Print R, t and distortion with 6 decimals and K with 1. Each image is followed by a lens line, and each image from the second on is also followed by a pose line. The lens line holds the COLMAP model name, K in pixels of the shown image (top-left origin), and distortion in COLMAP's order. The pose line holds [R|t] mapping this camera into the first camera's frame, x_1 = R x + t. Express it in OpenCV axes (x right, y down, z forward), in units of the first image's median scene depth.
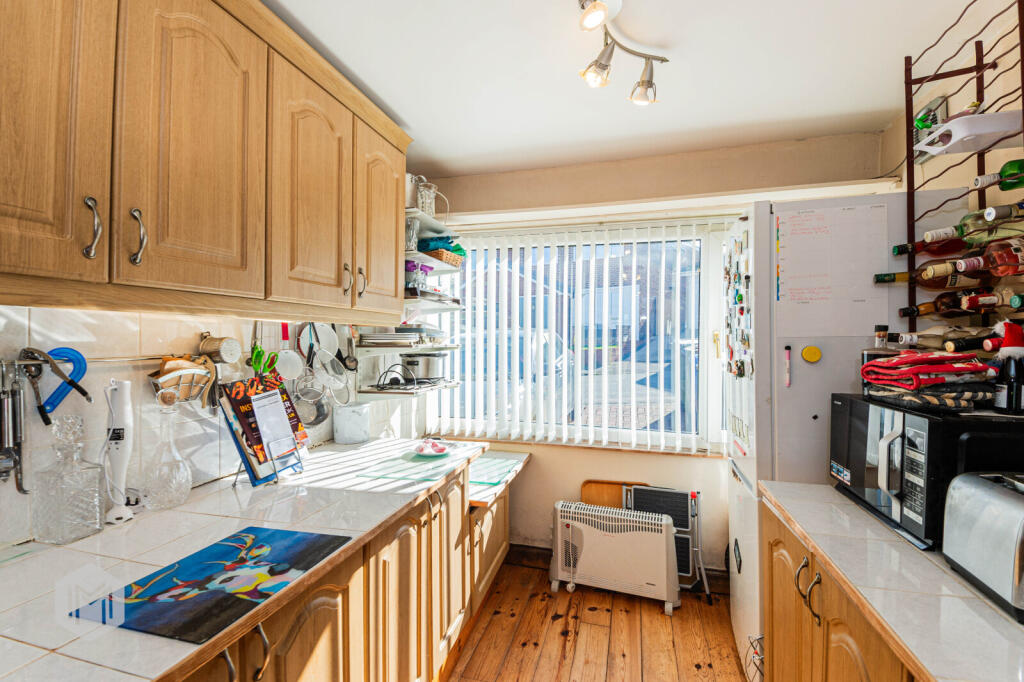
lens RADIAL K [[460.2, 0, 517.1], [0, 460.2, 340.0], [0, 0, 1]] dist [0.058244, -0.038848]
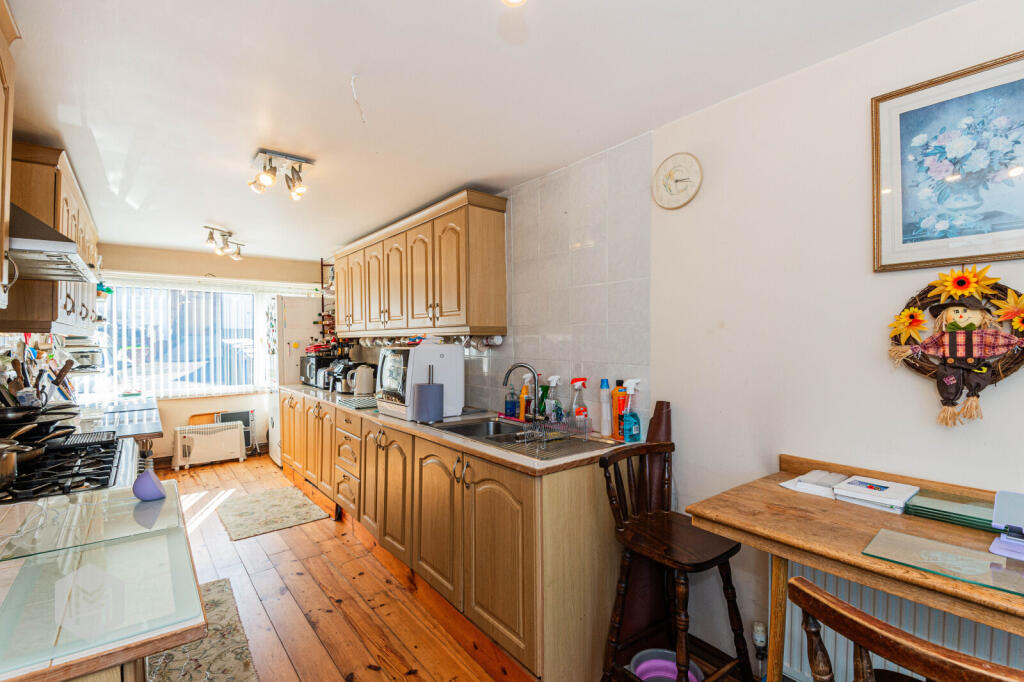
lens RADIAL K [[460.6, 0, 512.0], [0, 460.6, 341.0], [0, 0, 1]] dist [0.001643, -0.019145]
pose [[0.598844, -0.004782, 0.800852, -0.664791], [0.002495, 0.999988, 0.004106, -0.004612], [-0.800862, -0.000461, 0.598849, -1.367746]]
